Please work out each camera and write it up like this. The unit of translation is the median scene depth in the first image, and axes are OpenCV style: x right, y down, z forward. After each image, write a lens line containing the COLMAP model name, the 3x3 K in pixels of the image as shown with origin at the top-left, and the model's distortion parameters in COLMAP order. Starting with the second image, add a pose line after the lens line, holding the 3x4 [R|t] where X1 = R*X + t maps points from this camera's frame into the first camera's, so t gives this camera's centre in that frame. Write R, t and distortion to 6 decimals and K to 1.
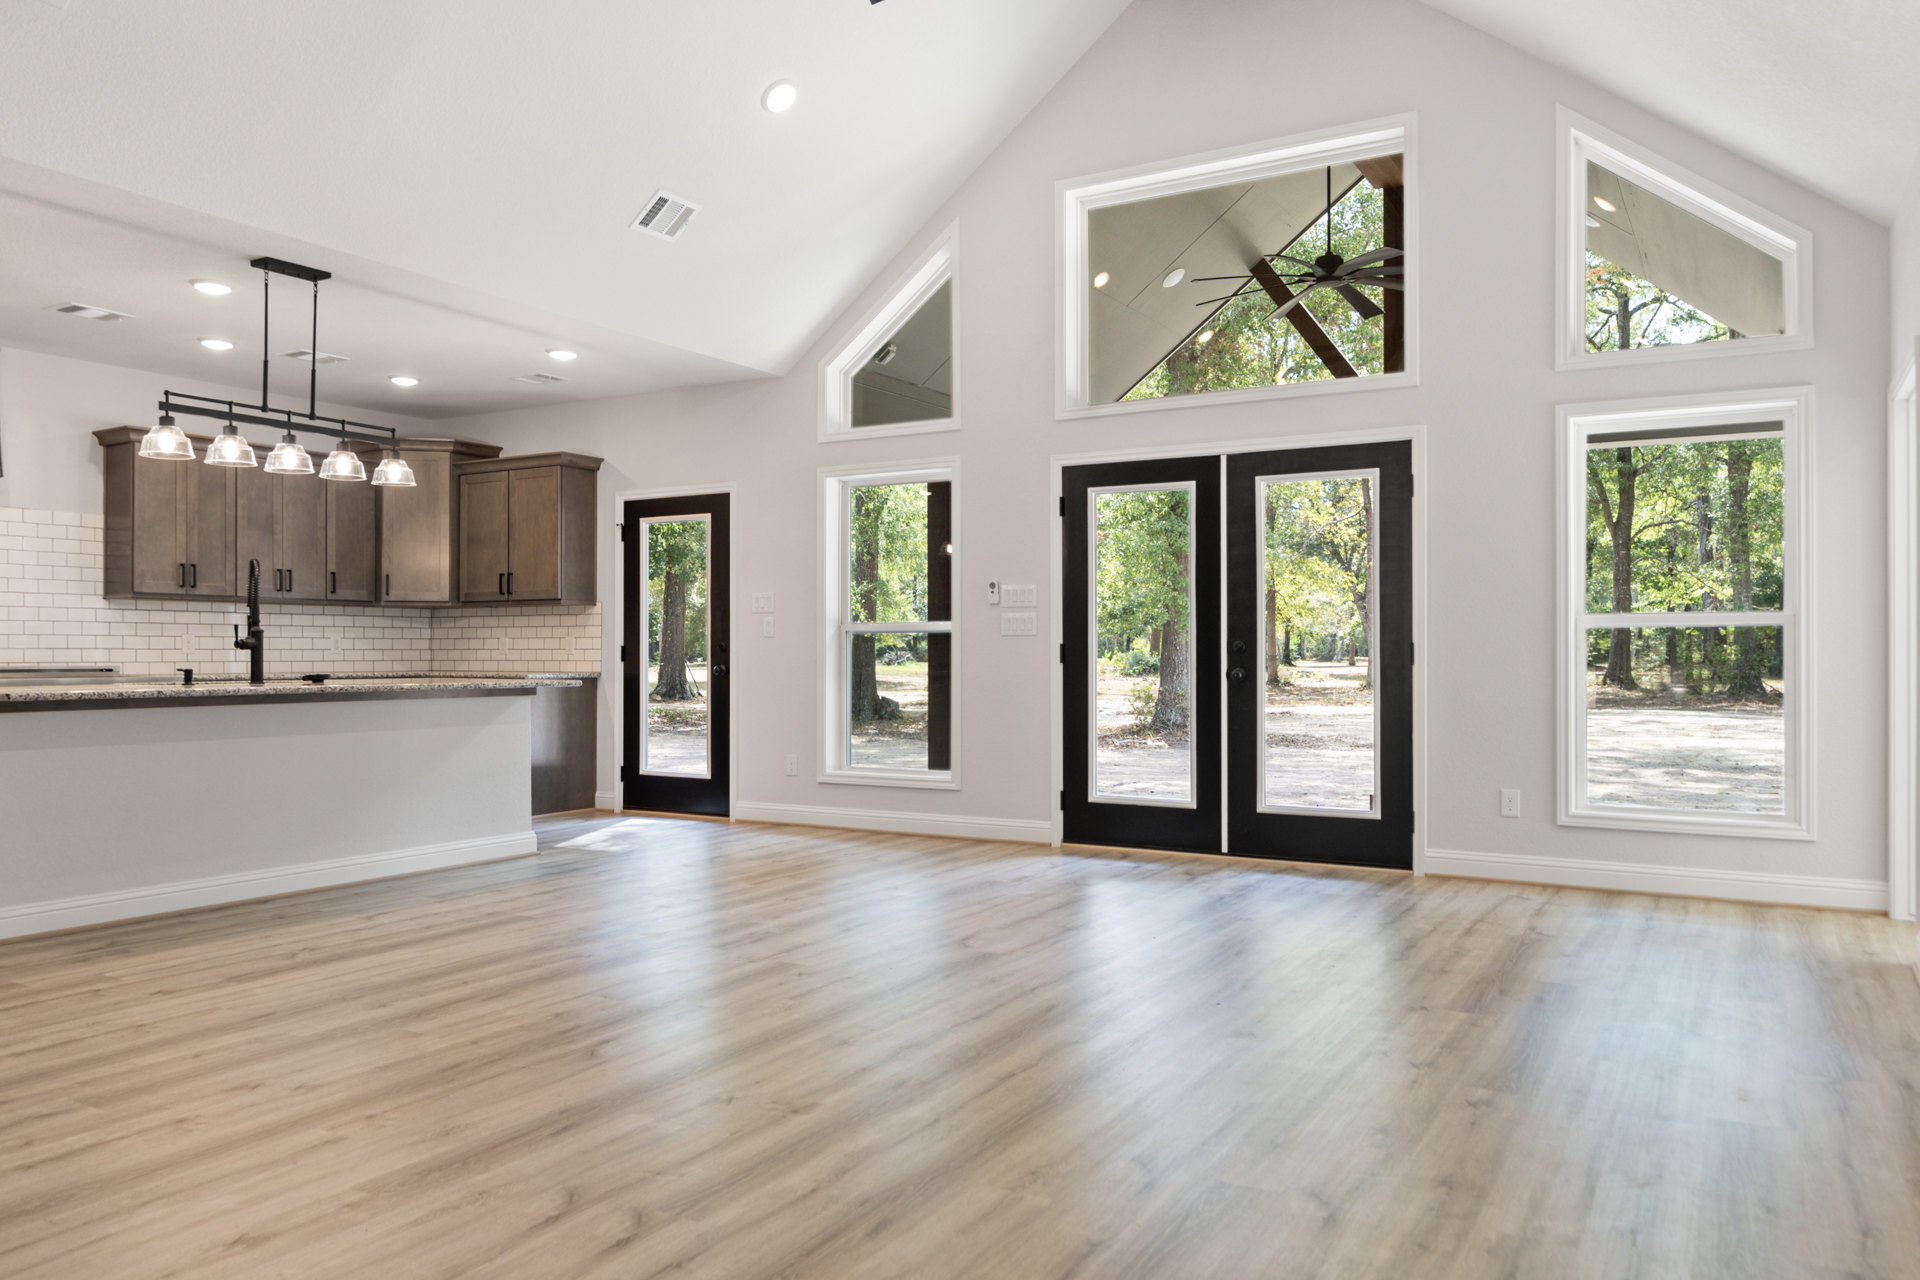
lens RADIAL K [[1350.2, 0, 964.6], [0, 1350.2, 644.3], [0, 0, 1]] dist [-0.004745, -0.000363]
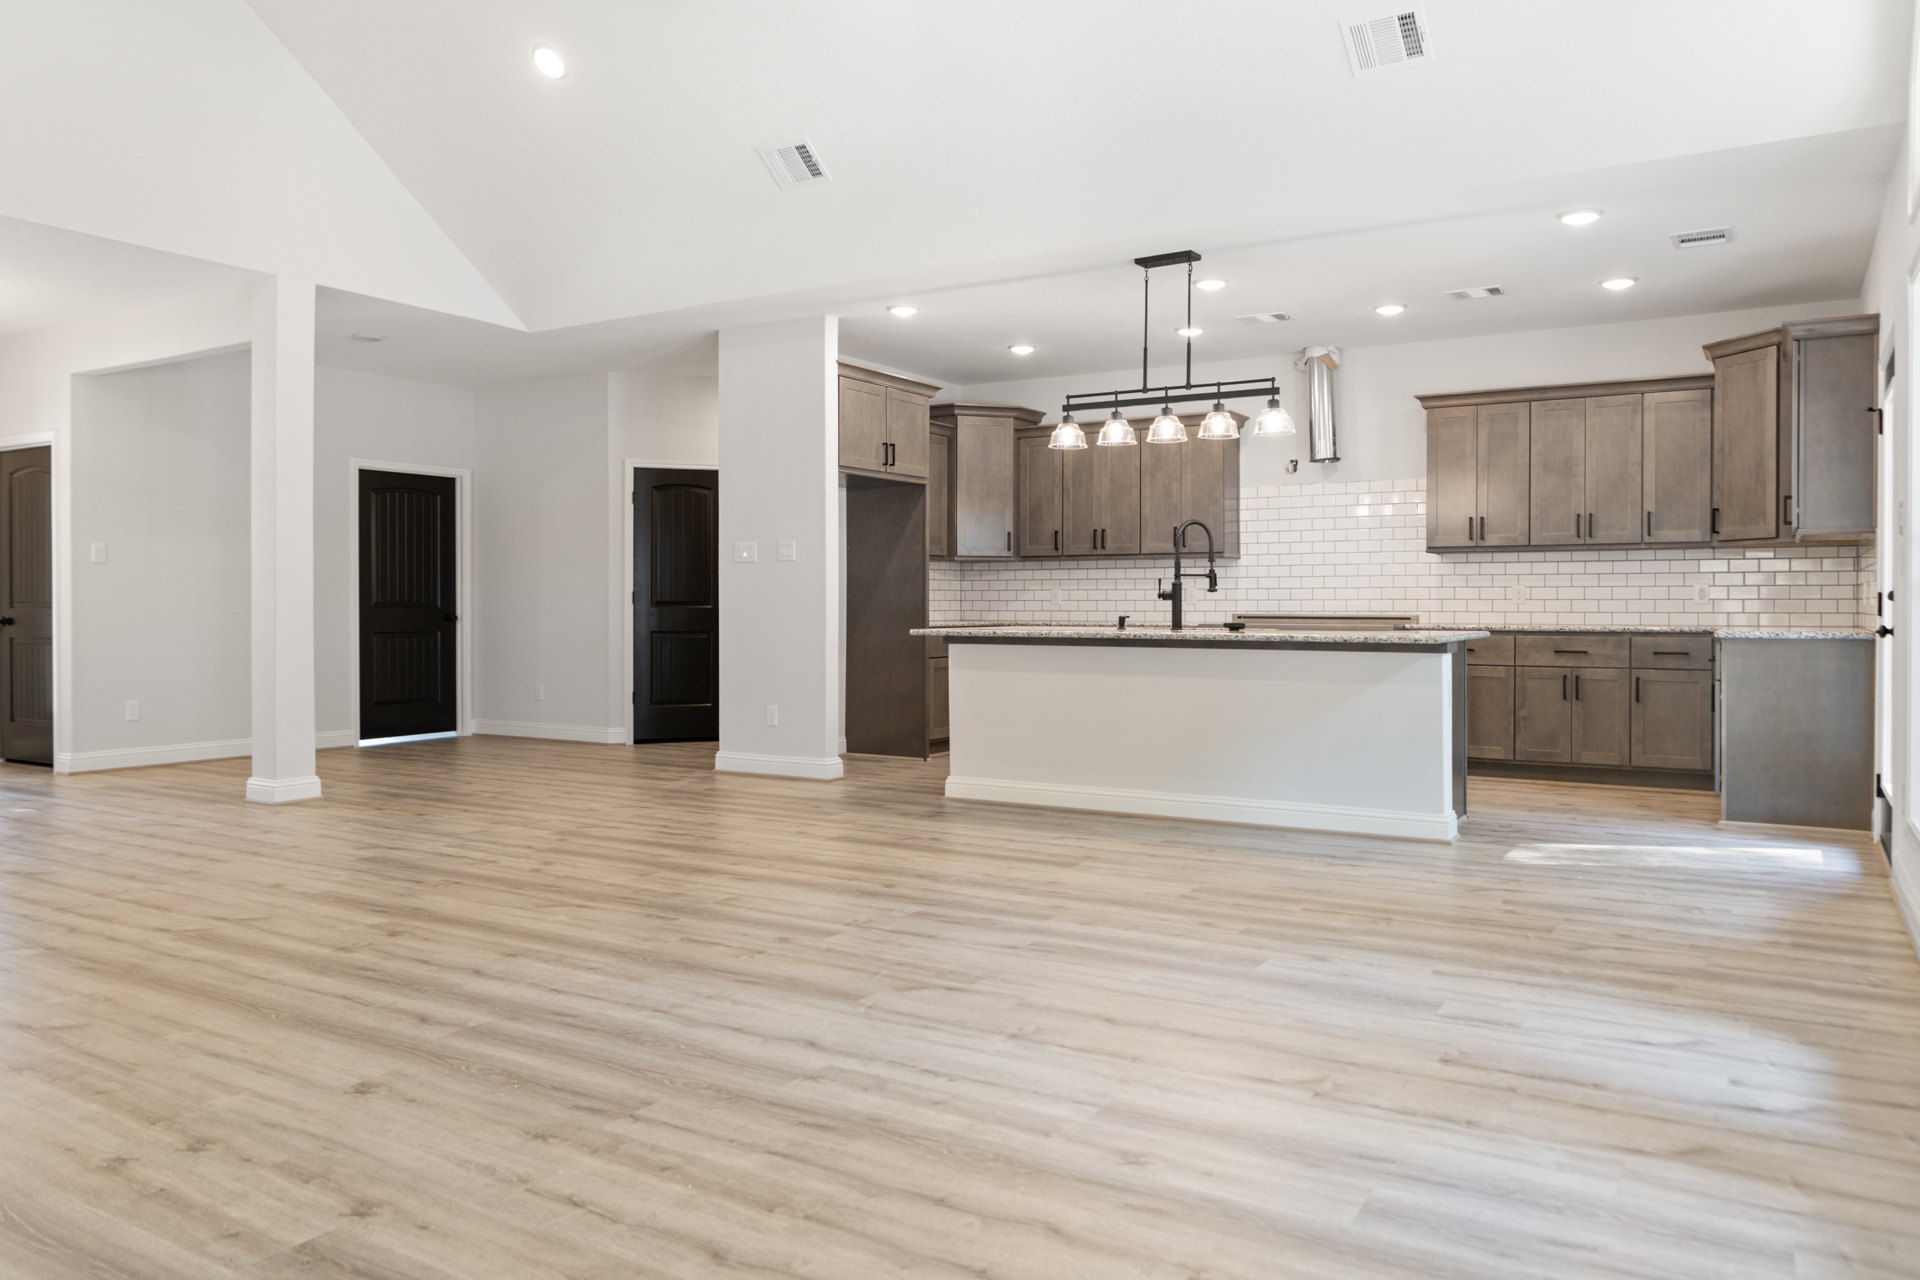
lens RADIAL K [[1331.3, 0, 968.1], [0, 1331.3, 615.7], [0, 0, 1]] dist [-0.007416, 0.001746]
pose [[-0.017173, 0.010015, -0.999802, 0.472256], [0.005836, 0.999934, 0.009916, 0.003883], [0.999835, -0.005665, -0.017231, 0.664021]]
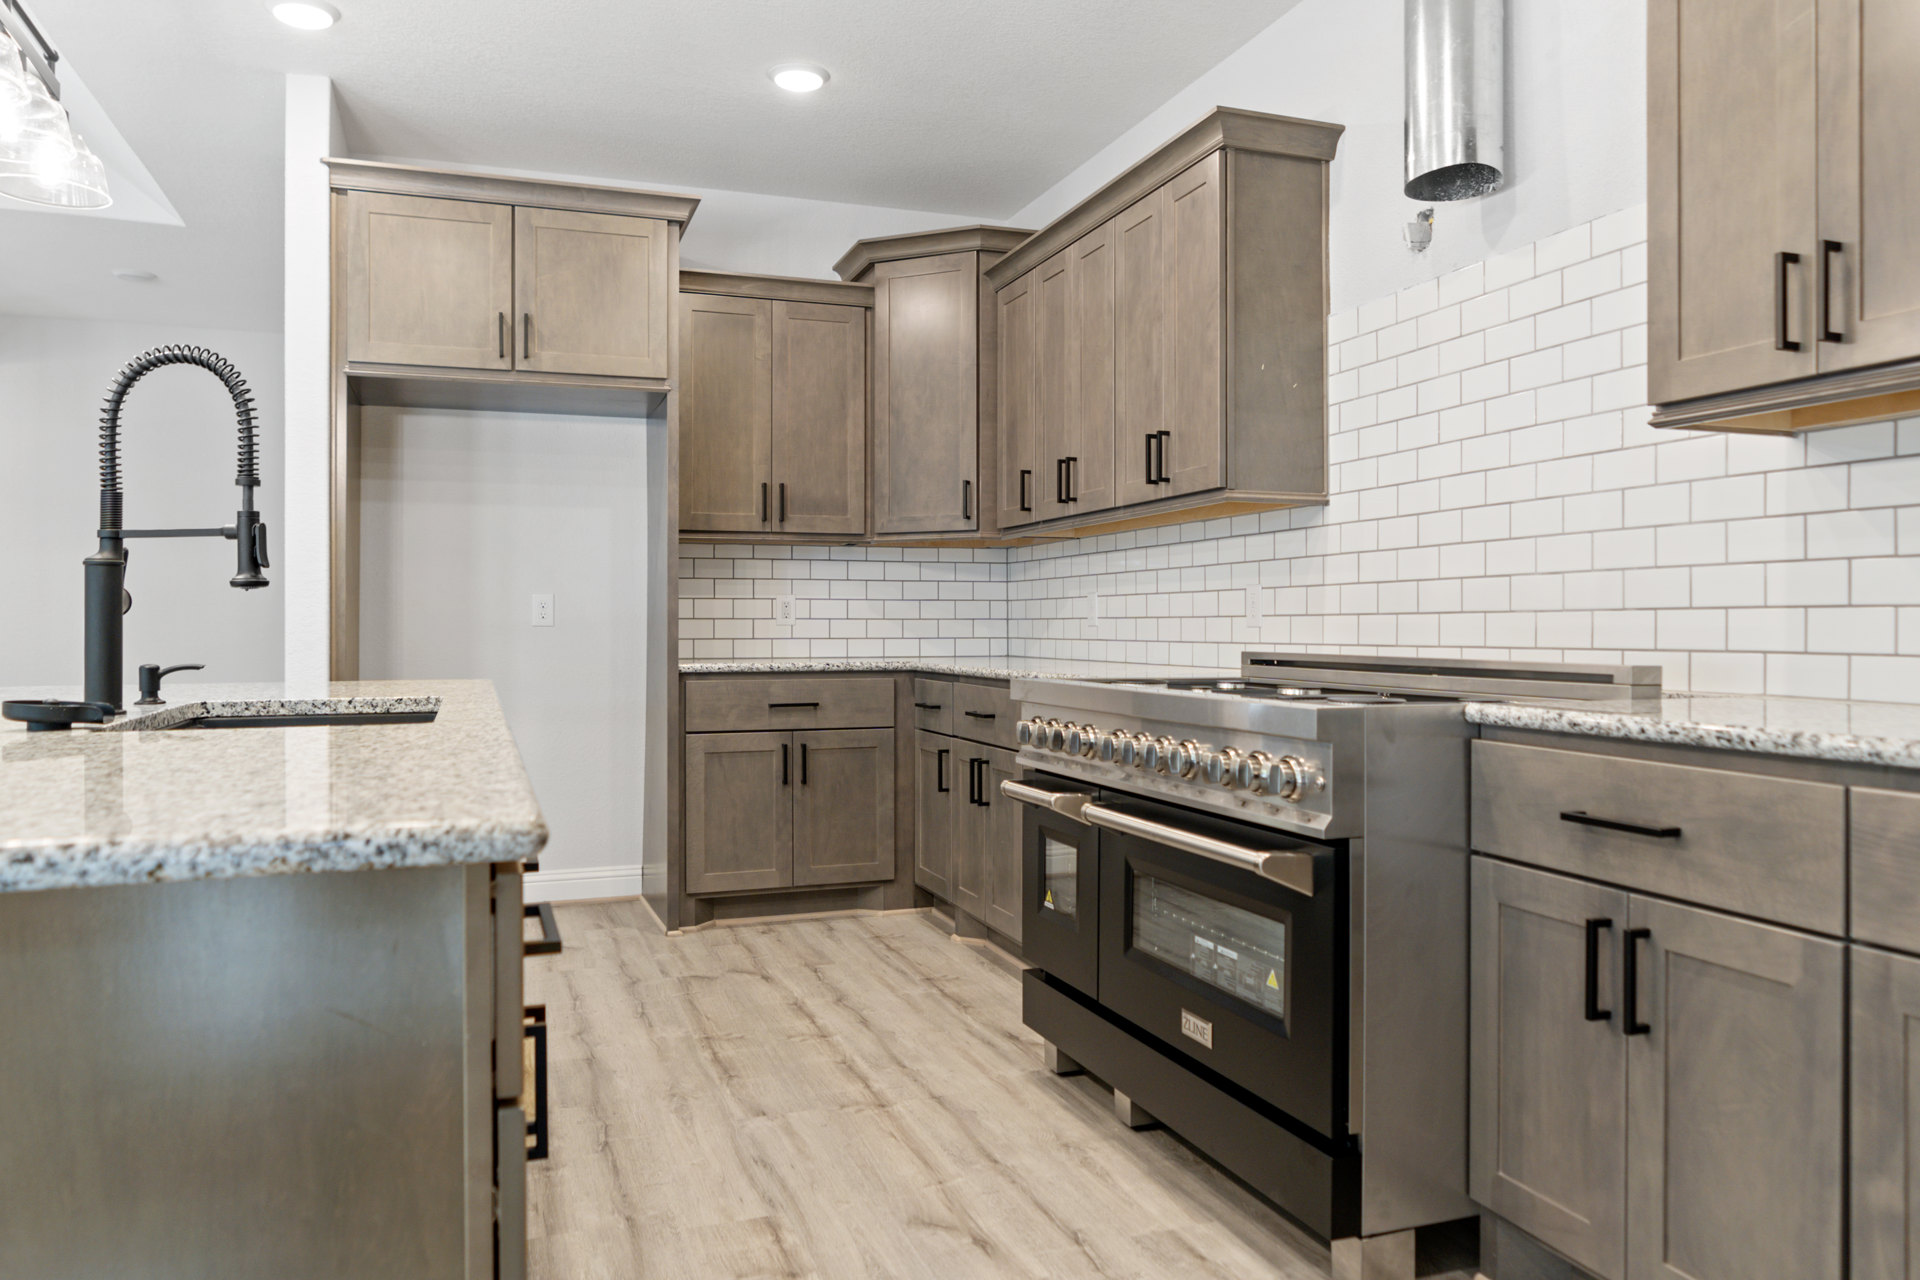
lens RADIAL K [[1353.0, 0, 970.0], [0, 1353.0, 614.1], [0, 0, 1]] dist [-0.007934, 0.002010]
pose [[-0.637658, -0.003639, -0.770311, -0.315102], [0.007686, 0.999909, -0.011086, 0.007076], [0.770281, -0.012990, -0.637572, 1.095107]]
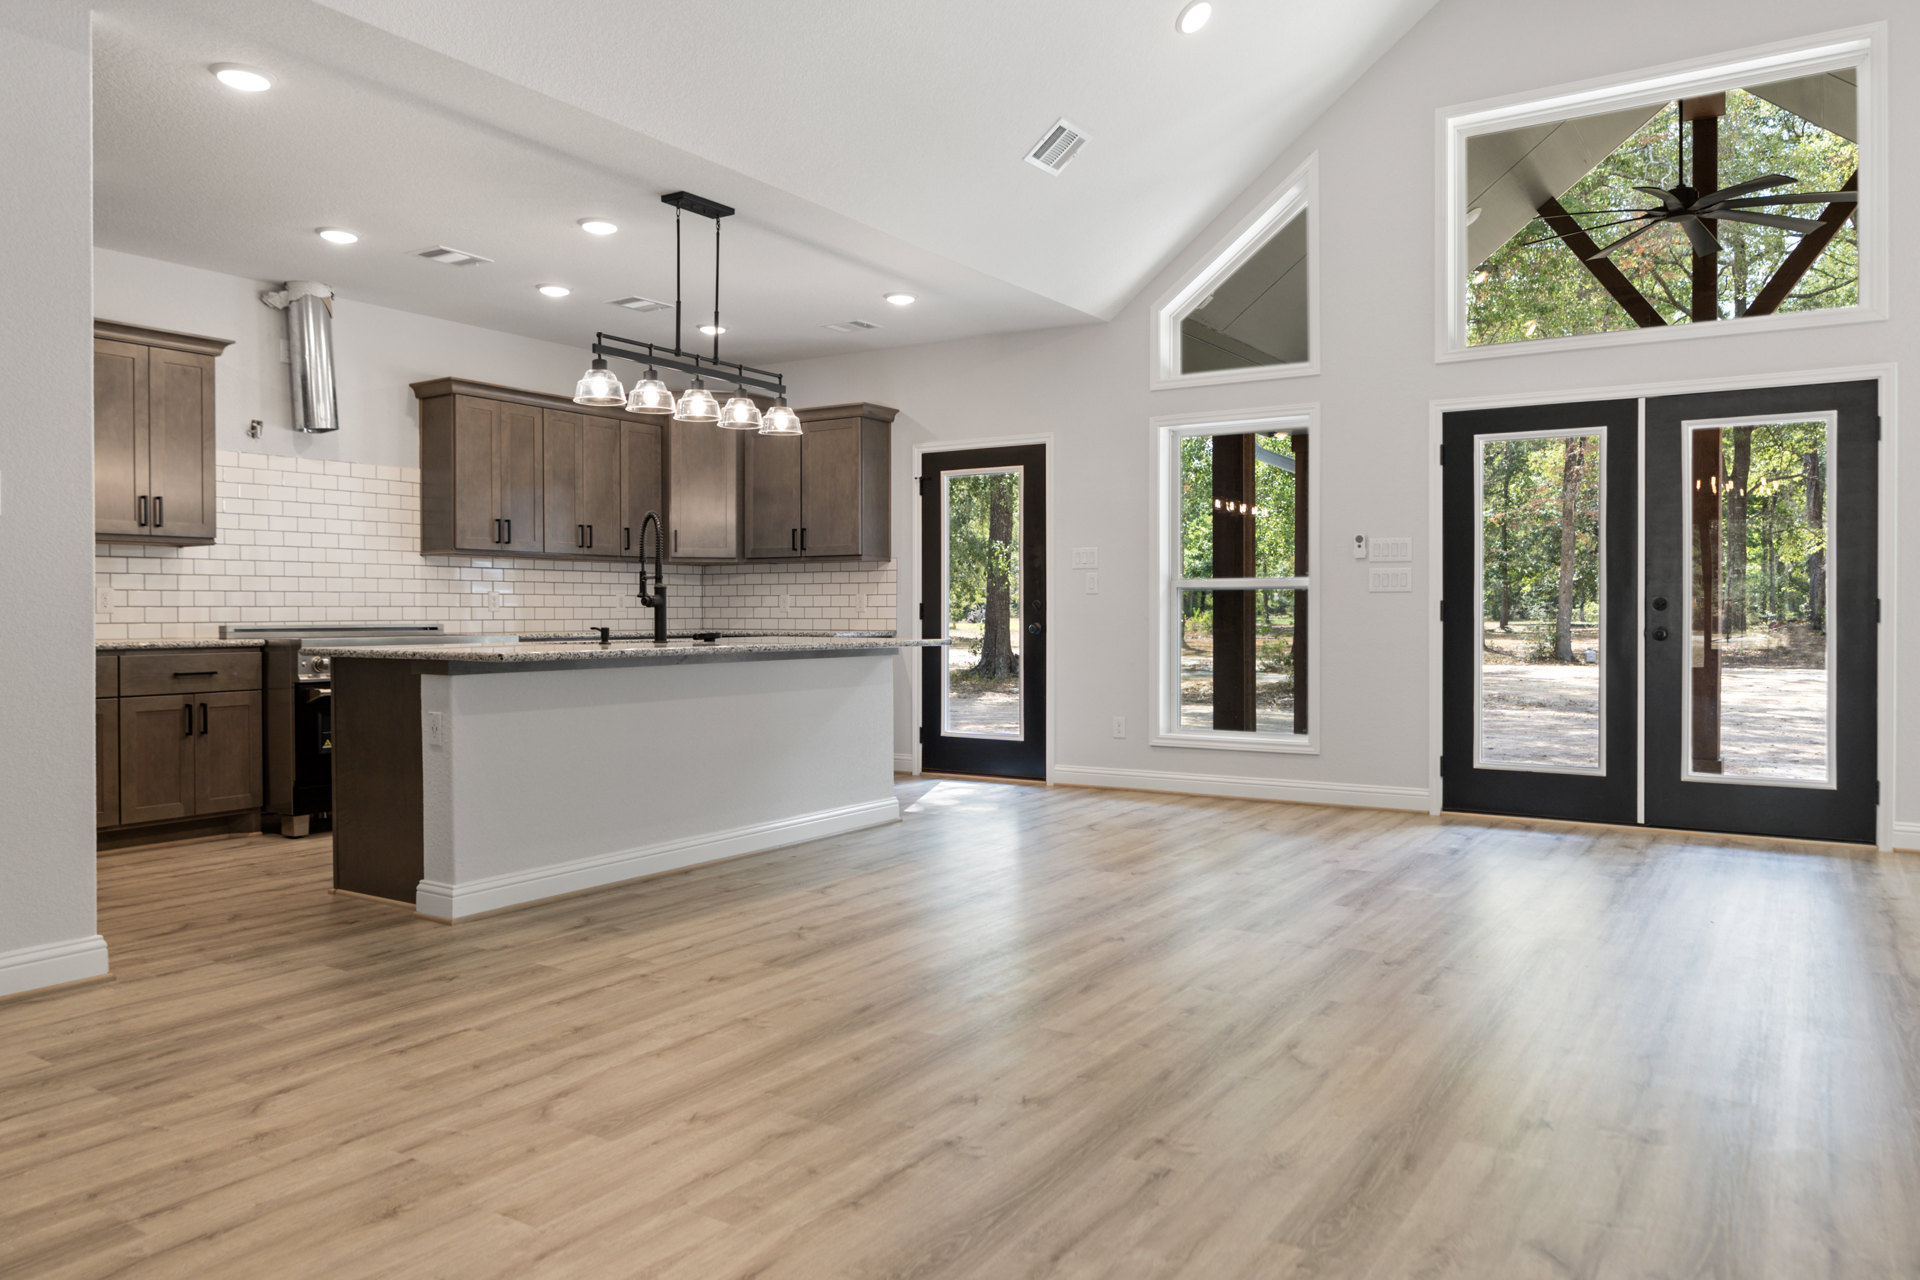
lens RADIAL K [[1331.3, 0, 968.1], [0, 1331.3, 615.7], [0, 0, 1]] dist [-0.007416, 0.001746]
pose [[0.999134, -0.000306, -0.041600, -0.211543], [0.000715, 0.999952, 0.009818, 0.000901], [0.041595, -0.009839, 0.999086, 0.055836]]
